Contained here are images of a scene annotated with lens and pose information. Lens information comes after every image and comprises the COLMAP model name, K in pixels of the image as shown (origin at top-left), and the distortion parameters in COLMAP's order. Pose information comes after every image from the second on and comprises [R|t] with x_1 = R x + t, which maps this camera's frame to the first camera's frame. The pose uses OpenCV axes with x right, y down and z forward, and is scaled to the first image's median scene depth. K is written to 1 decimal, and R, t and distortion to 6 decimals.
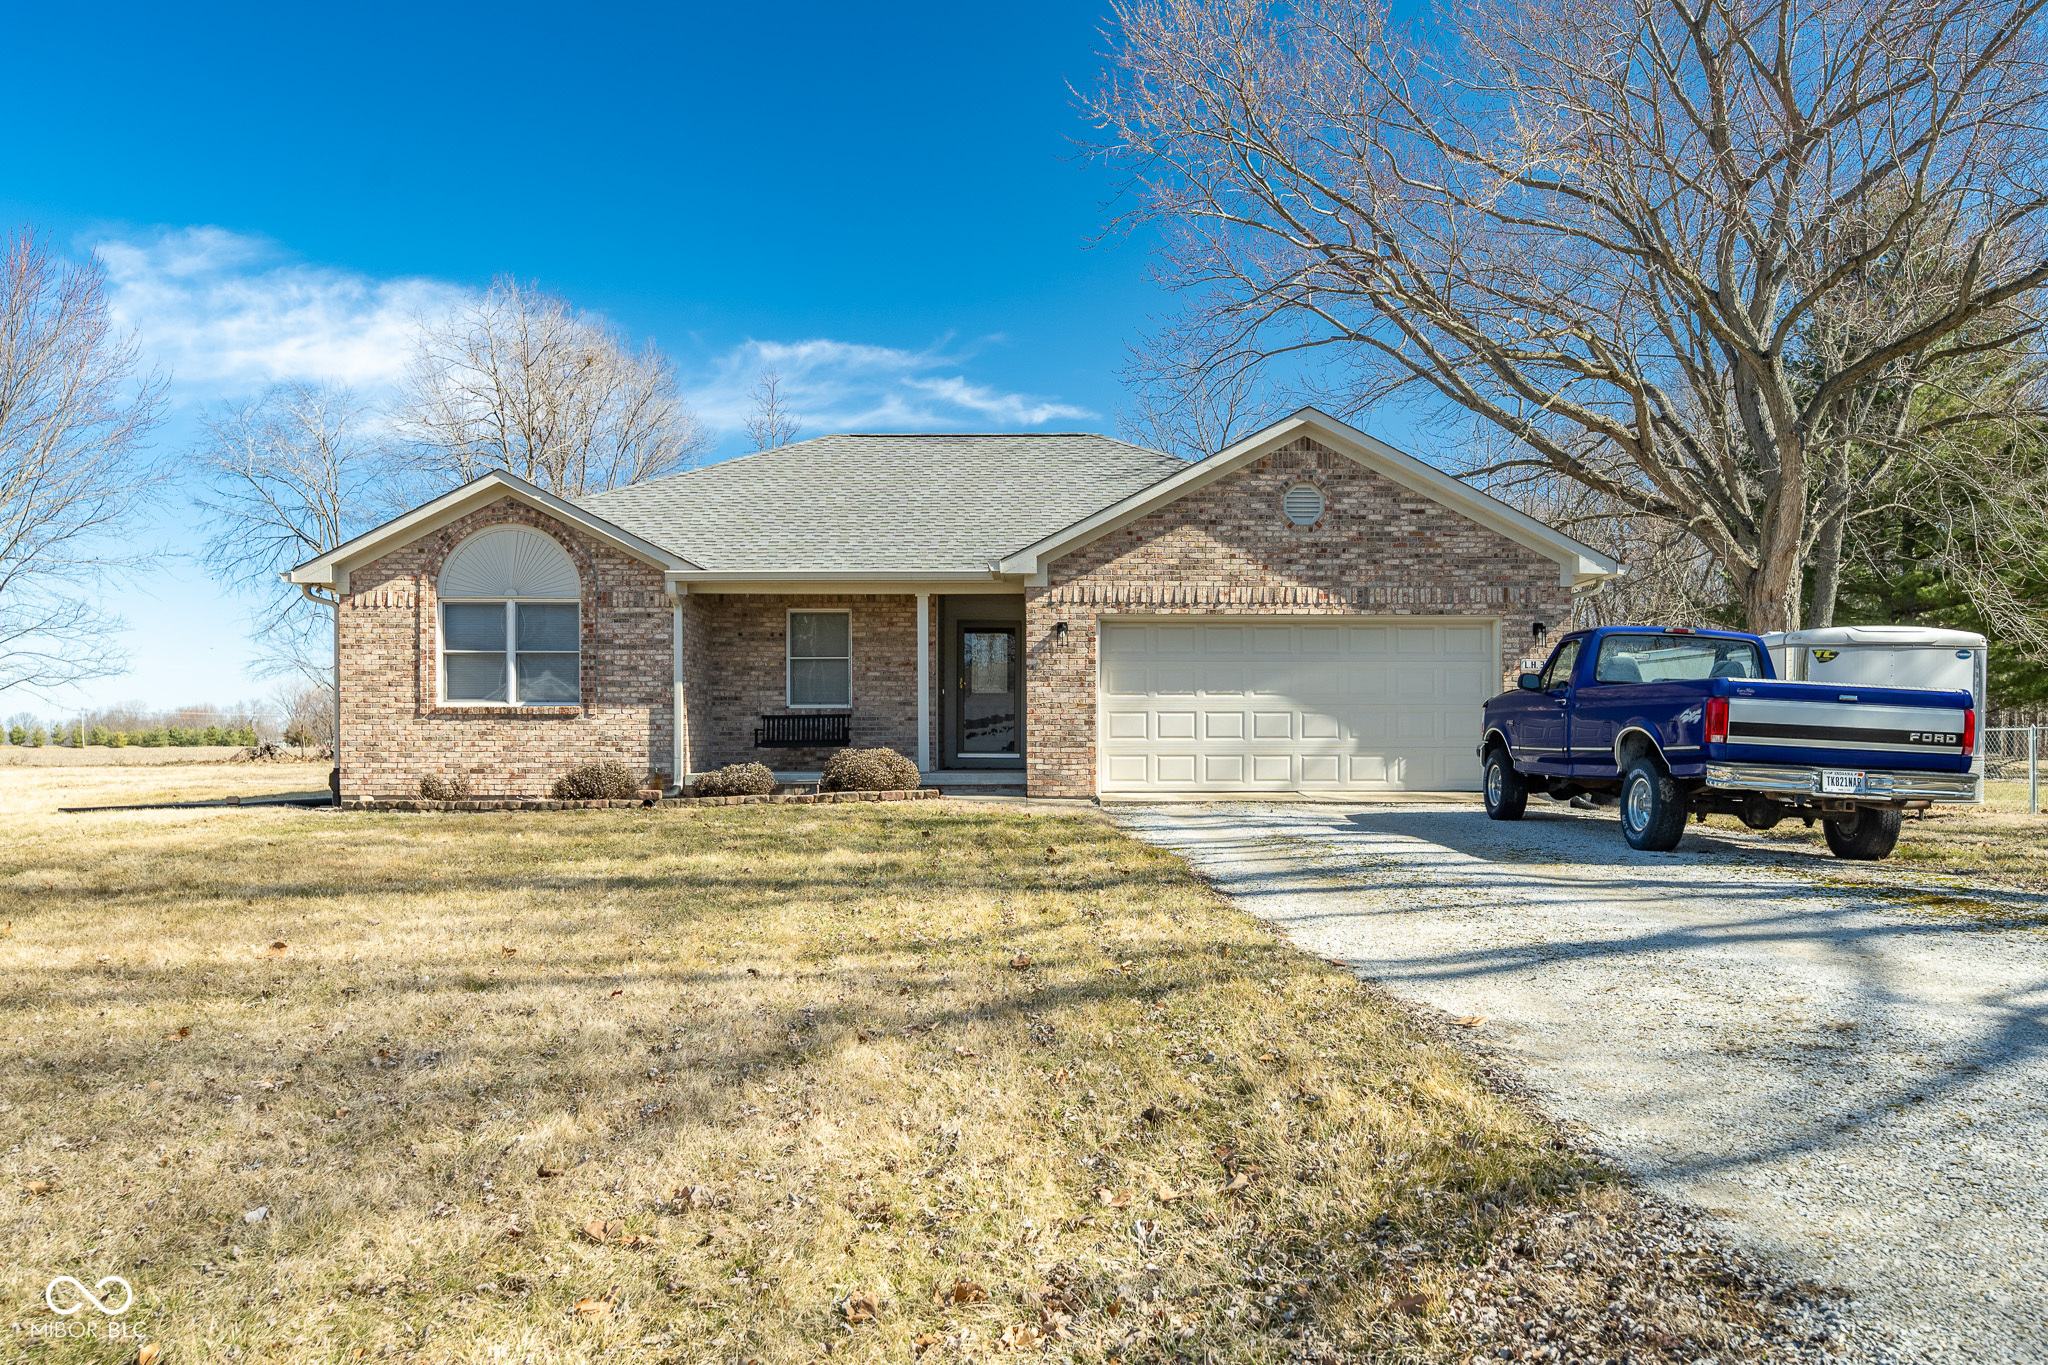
lens RADIAL K [[1491.3, 0, 1071.2], [0, 1491.3, 762.0], [0, 0, 1]] dist [0.000885, -0.001779]
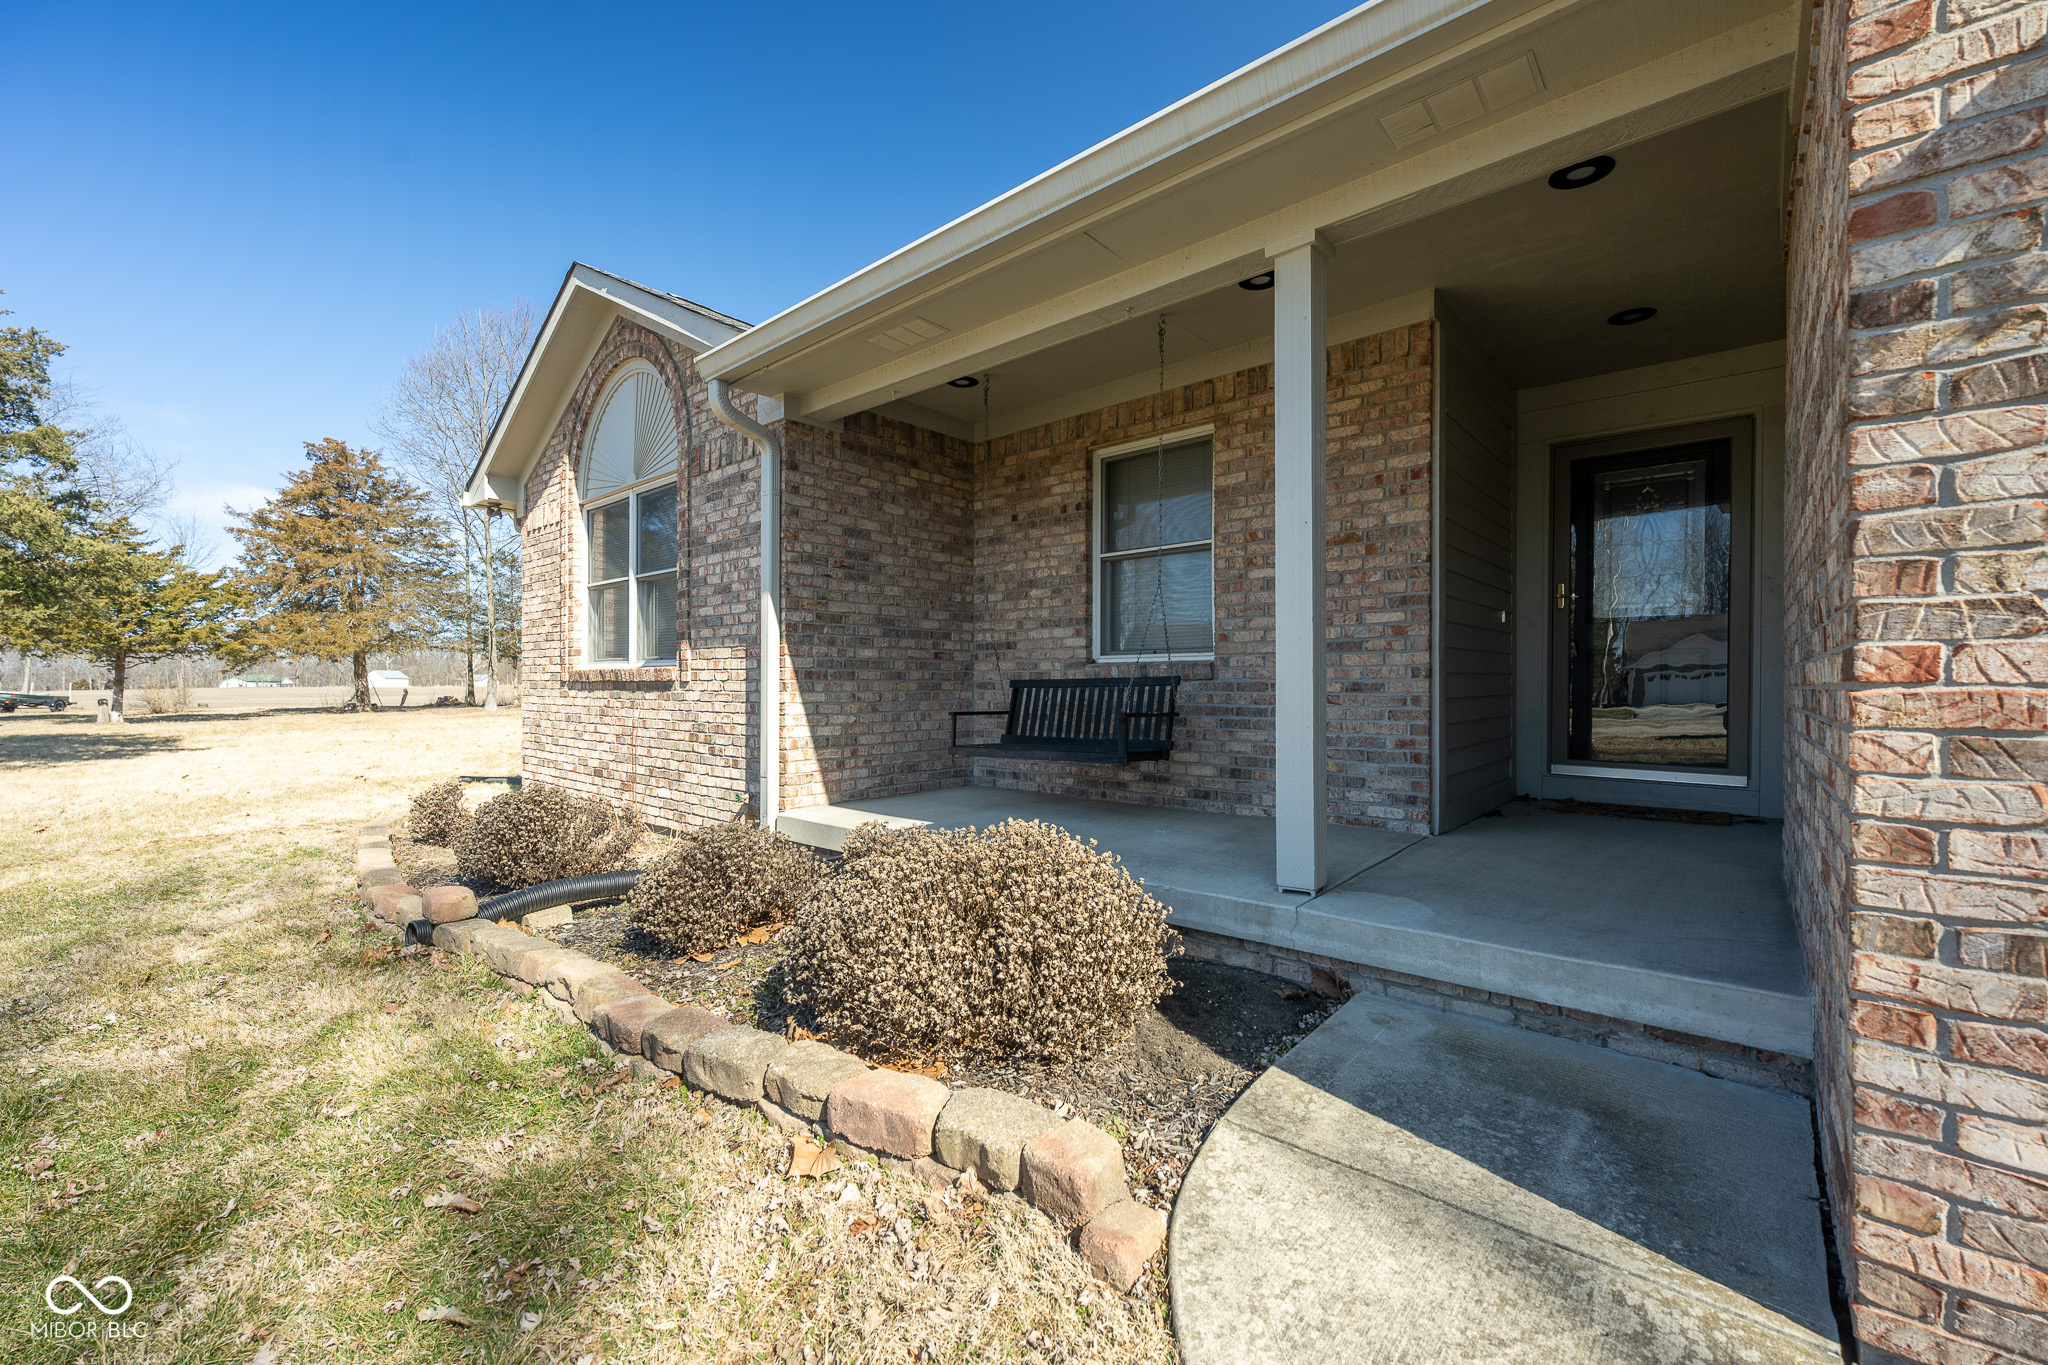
lens RADIAL K [[829.5, 0, 1024.0], [0, 829.5, 682.5], [0, 0, 1]] dist [-0.002341, 0.000950]
pose [[0.730729, 0.000606, -0.682668, -0.031896], [-0.009336, 0.999915, -0.009106, -0.030034], [0.682604, 0.013028, 0.730672, 0.870018]]
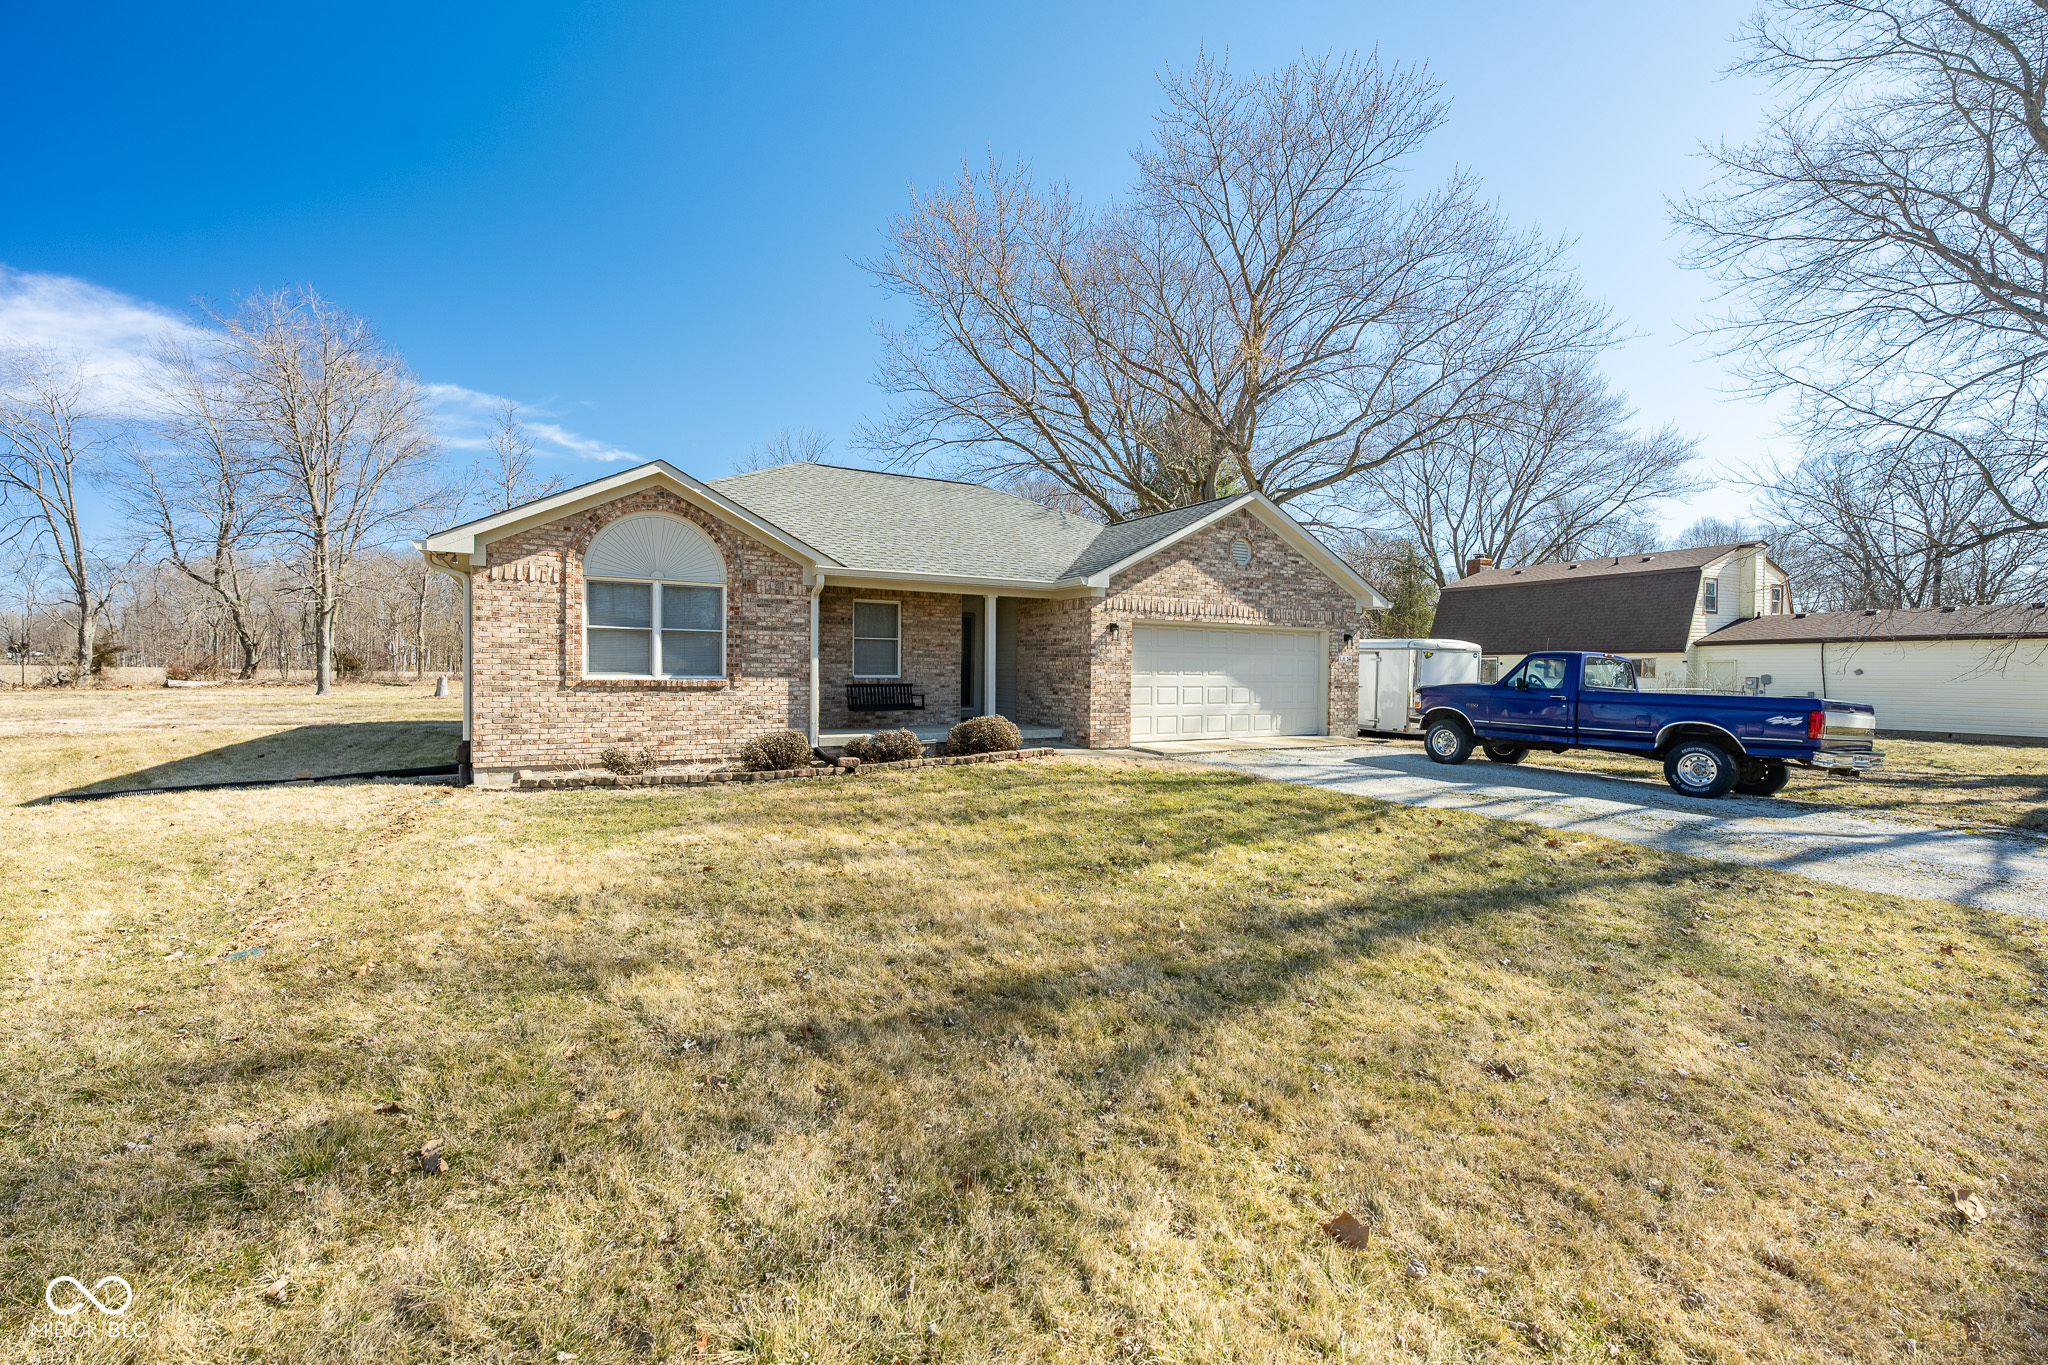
lens RADIAL K [[818.8, 0, 1030.5], [0, 818.8, 685.4], [0, 0, 1]] dist [0.001249, -0.000792]
pose [[0.883326, 0.001924, 0.468755, -0.418097], [-0.007453, 0.999923, 0.009941, -0.040935], [-0.468699, -0.012275, 0.883273, 0.345320]]
